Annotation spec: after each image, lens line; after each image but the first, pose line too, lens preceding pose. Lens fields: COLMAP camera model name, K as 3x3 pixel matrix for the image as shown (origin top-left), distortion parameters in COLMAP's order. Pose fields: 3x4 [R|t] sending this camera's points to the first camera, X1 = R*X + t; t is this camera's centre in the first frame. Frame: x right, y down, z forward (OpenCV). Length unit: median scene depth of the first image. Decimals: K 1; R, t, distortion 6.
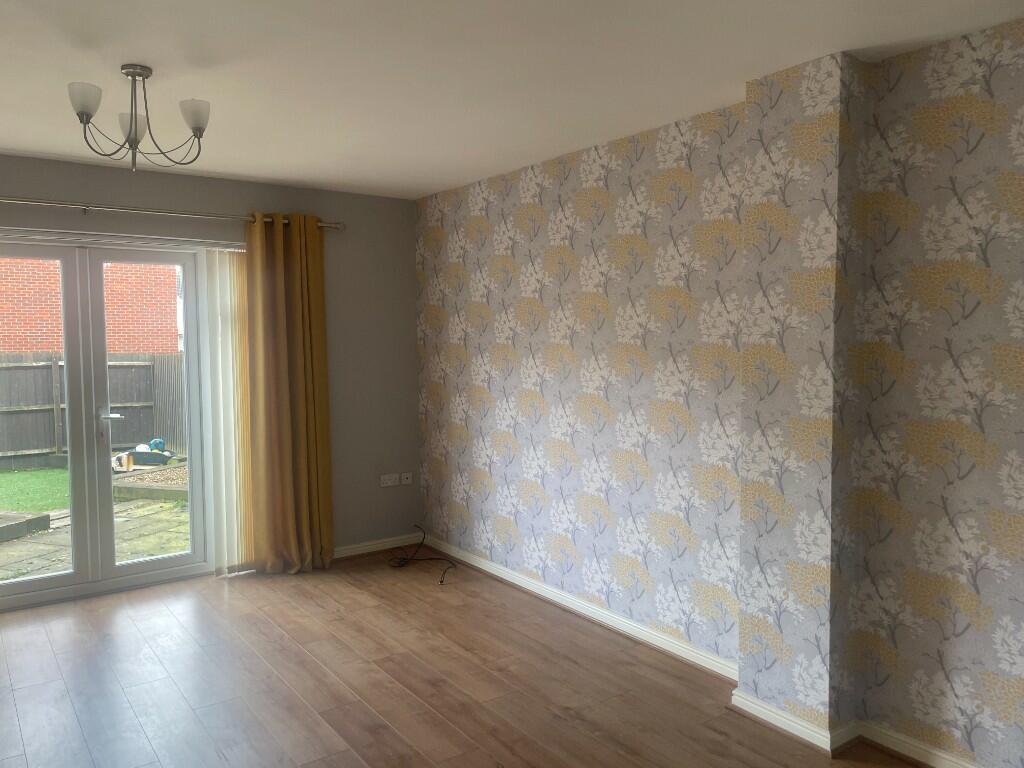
lens RADIAL K [[768.8, 0, 512.0], [0, 768.8, 384.0], [0, 0, 1]] dist [0.095472, -0.130702]
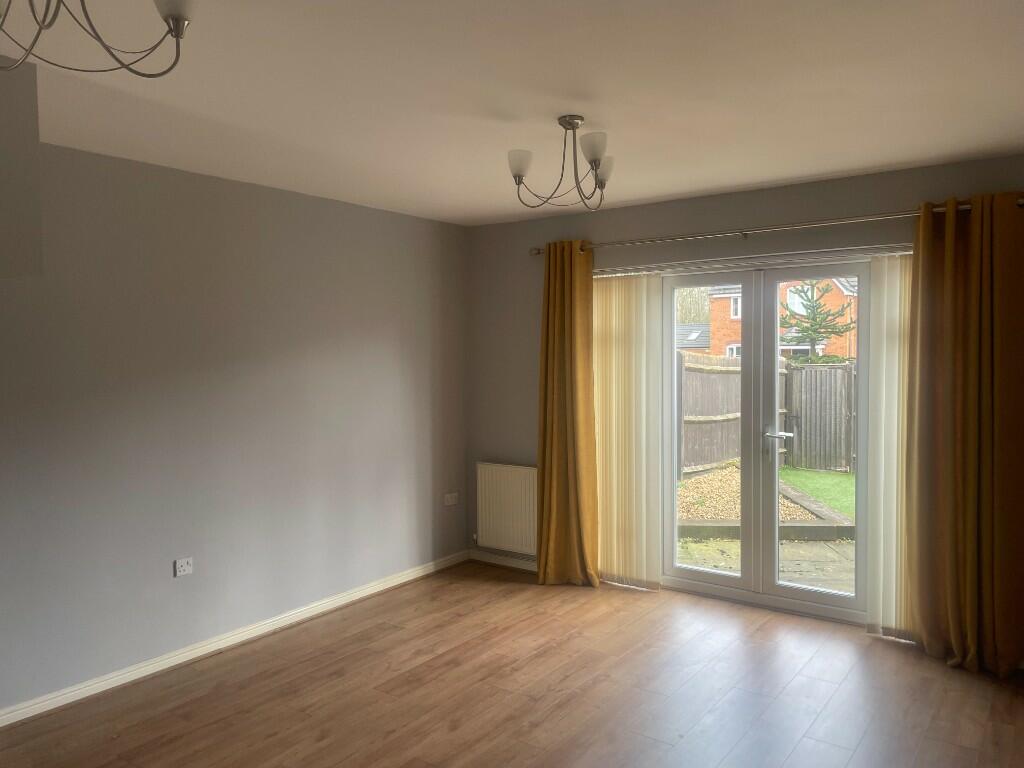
lens RADIAL K [[768.8, 0, 512.0], [0, 768.8, 384.0], [0, 0, 1]] dist [0.095472, -0.130702]
pose [[0.307172, 0.047141, -0.950486, 0.312626], [-0.053280, 0.998058, 0.032282, -0.036186], [0.950161, 0.040726, 0.309087, 0.343491]]
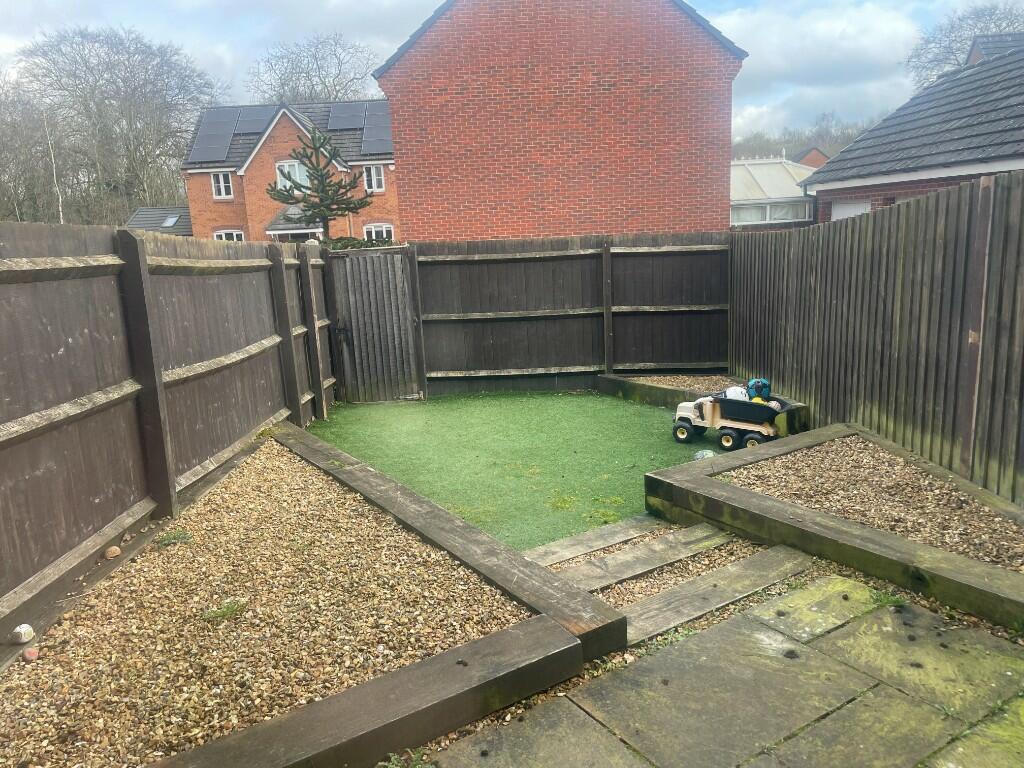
lens RADIAL K [[768.8, 0, 512.0], [0, 768.8, 384.0], [0, 0, 1]] dist [0.095472, -0.130702]
pose [[0.810856, 0.087016, -0.578740, -0.565772], [0.007605, 0.987235, 0.159091, -0.045901], [0.585196, -0.133402, 0.799844, 0.884923]]
